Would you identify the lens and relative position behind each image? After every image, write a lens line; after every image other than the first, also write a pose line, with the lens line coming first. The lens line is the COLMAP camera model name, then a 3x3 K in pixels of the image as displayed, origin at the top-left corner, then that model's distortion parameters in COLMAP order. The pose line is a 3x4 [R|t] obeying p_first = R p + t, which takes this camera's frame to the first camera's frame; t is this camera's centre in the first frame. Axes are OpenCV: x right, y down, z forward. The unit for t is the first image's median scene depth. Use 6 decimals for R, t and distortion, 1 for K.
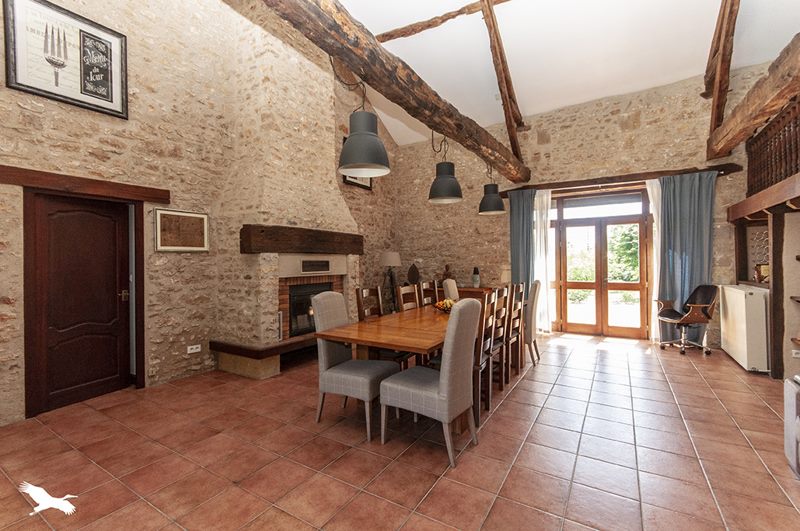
lens RADIAL K [[352.0, 0, 400.0], [0, 352.0, 265.5], [0, 0, 1]] dist [0.001509, 0.000181]
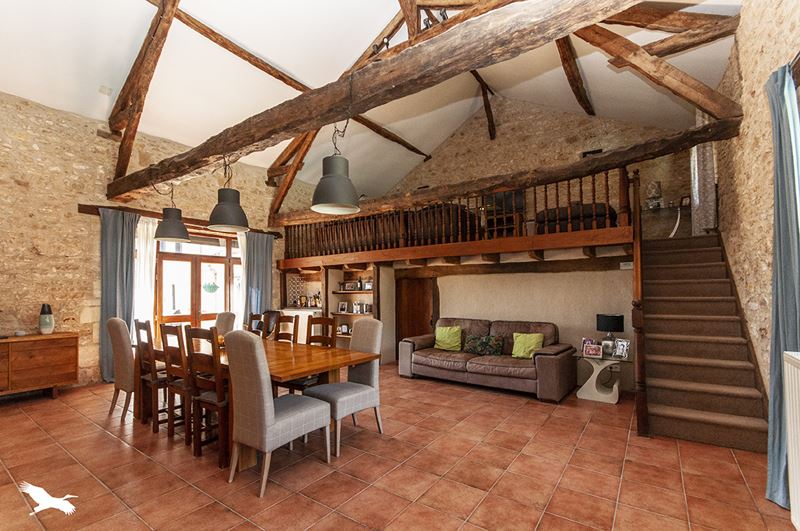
lens RADIAL K [[356.7, 0, 399.9], [0, 356.7, 281.1], [0, 0, 1]] dist [-0.000165, -0.000020]
pose [[0.060331, 0.041159, 0.997329, -0.575167], [0.020180, 0.998895, -0.042444, 0.004849], [-0.997974, 0.022687, 0.059434, 0.357526]]
